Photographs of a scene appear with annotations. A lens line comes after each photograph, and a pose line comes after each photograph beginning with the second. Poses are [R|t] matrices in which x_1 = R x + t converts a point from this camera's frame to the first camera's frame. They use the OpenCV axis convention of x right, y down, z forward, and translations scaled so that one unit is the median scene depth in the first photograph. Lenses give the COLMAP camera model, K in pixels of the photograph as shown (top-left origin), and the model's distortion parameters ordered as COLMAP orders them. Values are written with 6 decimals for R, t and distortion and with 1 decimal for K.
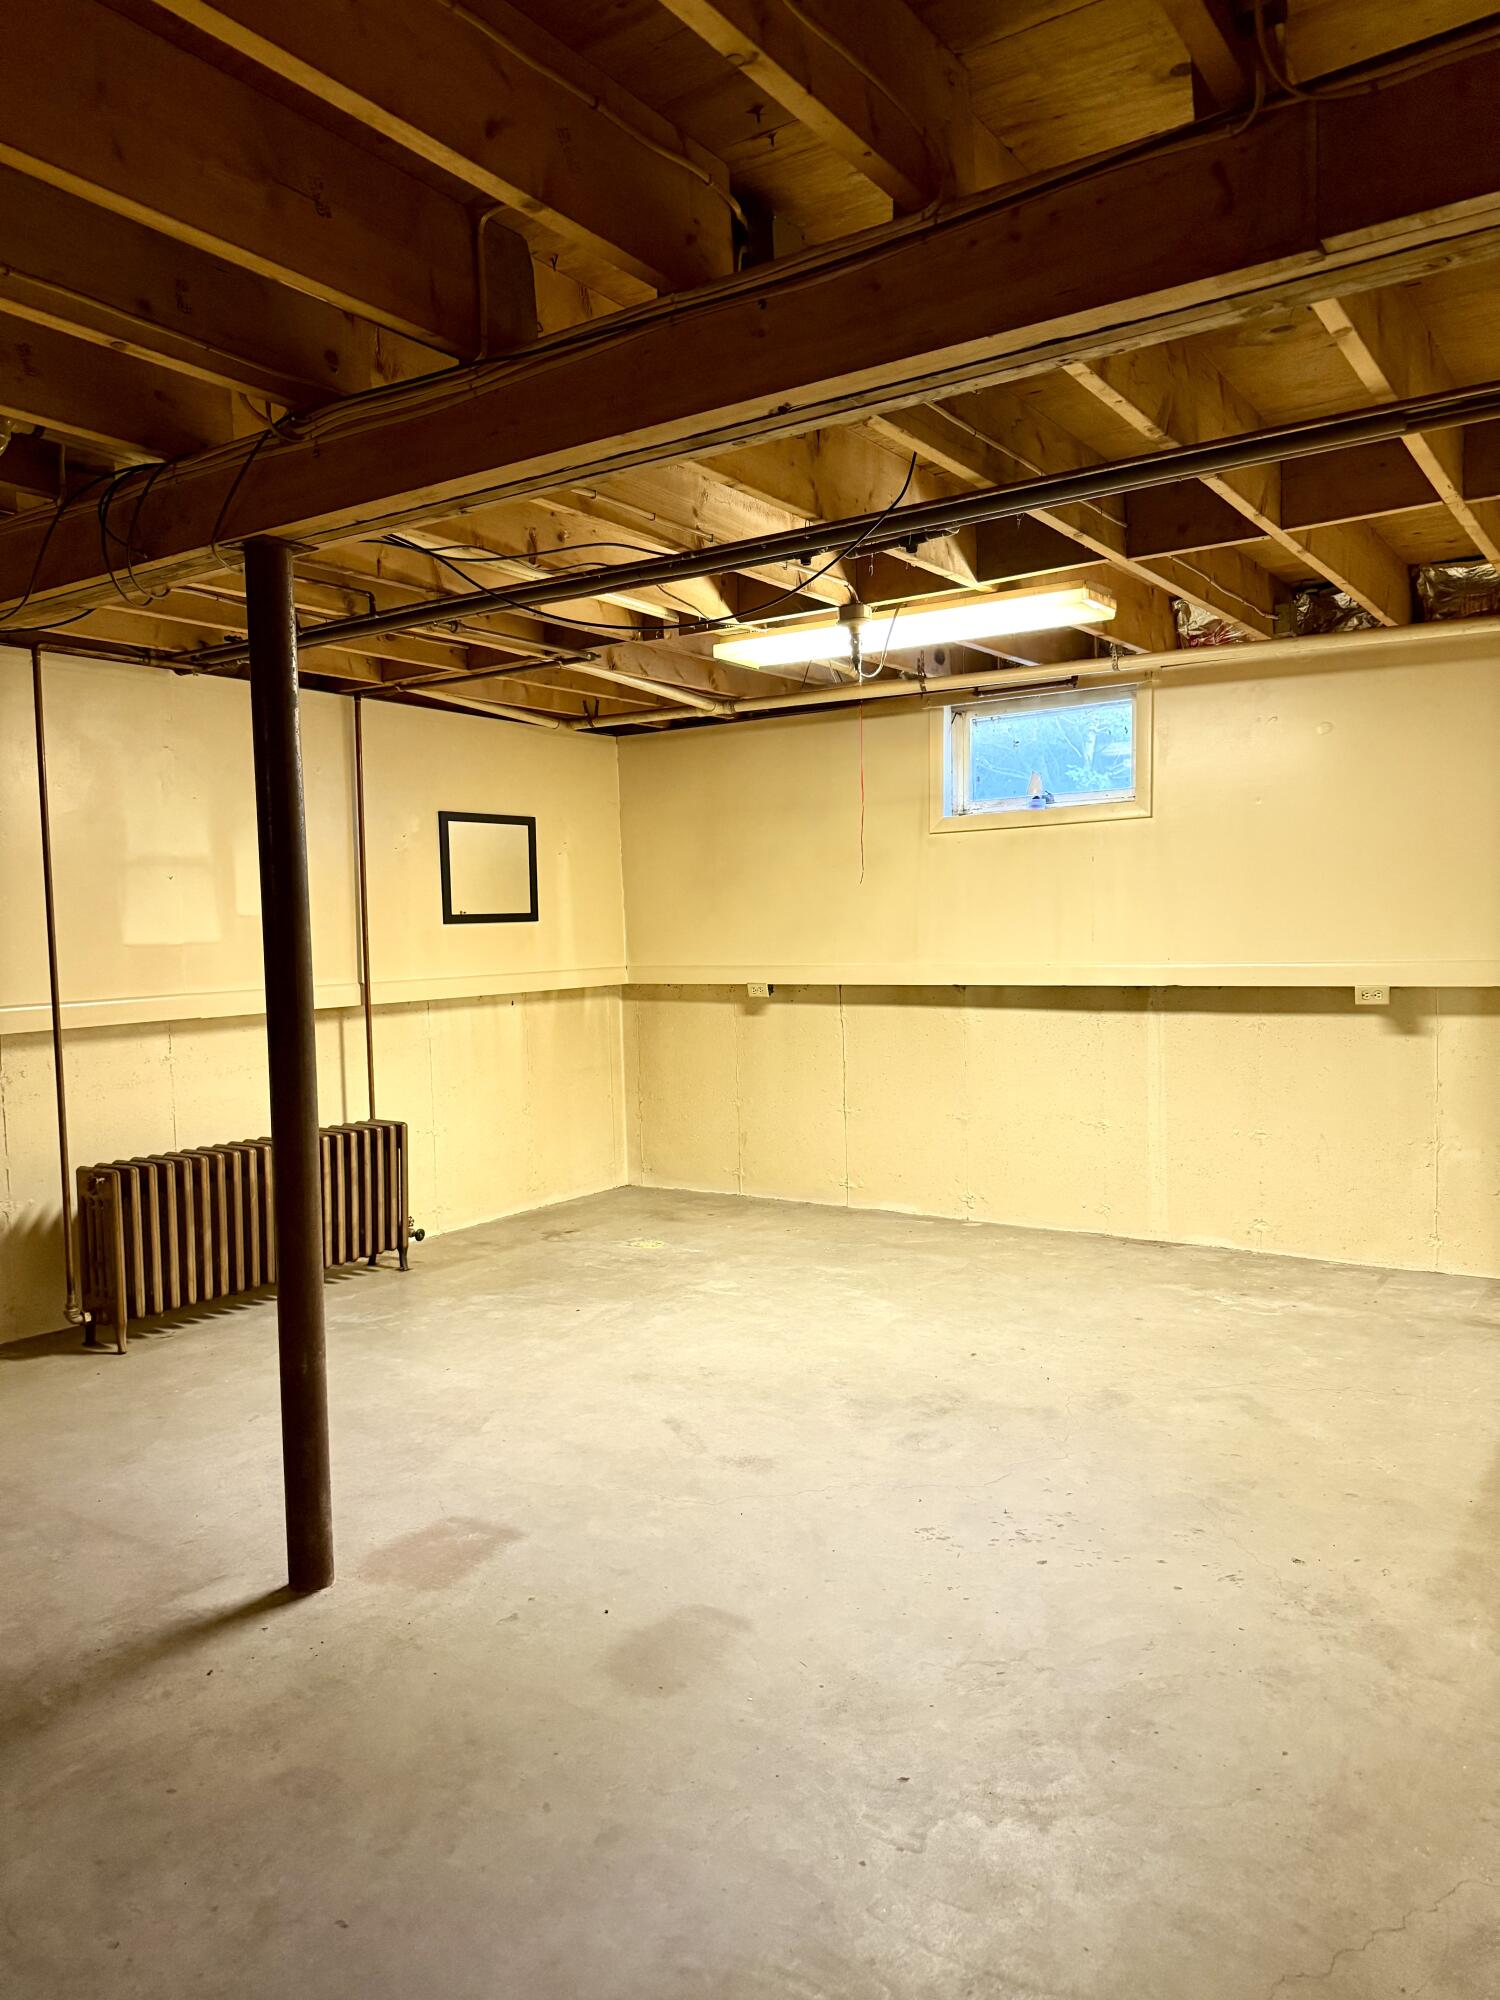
lens RADIAL K [[1418.3, 0, 751.9], [0, 1418.3, 1002.5], [0, 0, 1]] dist [-0.014445, -0.001922]
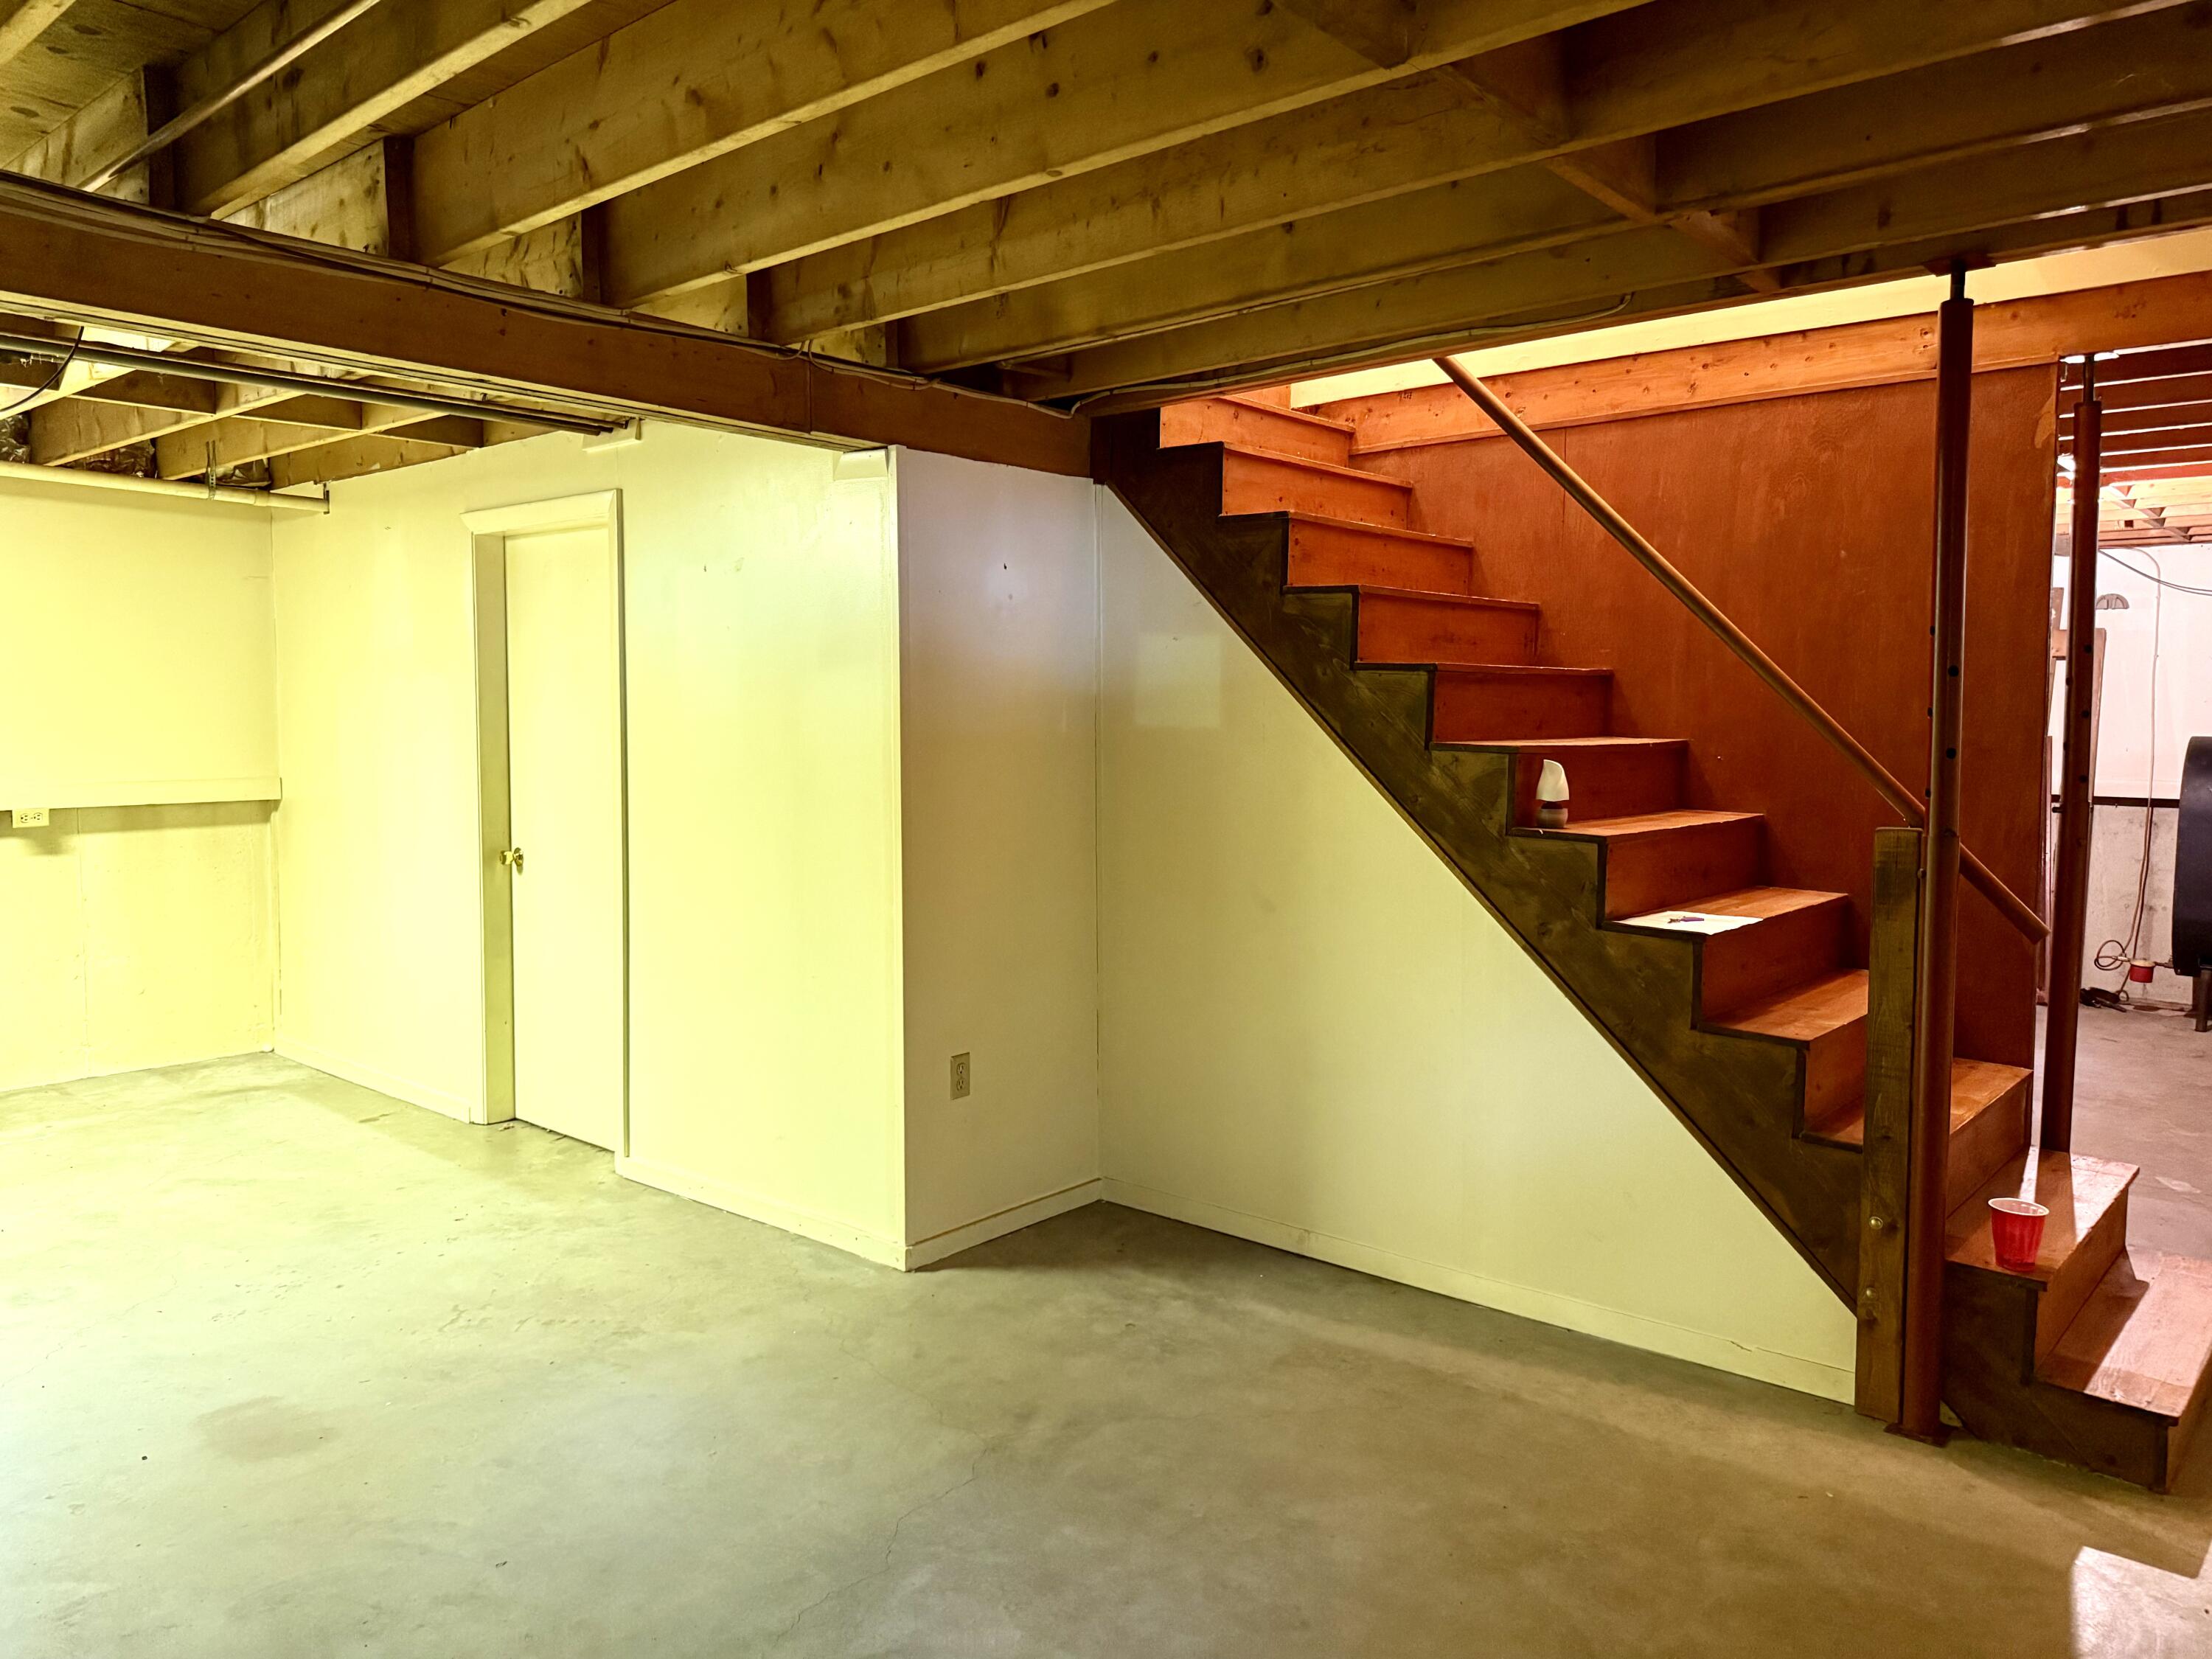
lens RADIAL K [[1568.6, 0, 1108.5], [0, 1568.6, 826.9], [0, 0, 1]] dist [-0.014445, -0.001922]
pose [[0.121980, -0.054572, 0.991031, -1.087831], [0.047170, 0.997678, 0.049132, -0.032298], [-0.991411, 0.040754, 0.124271, 0.179906]]
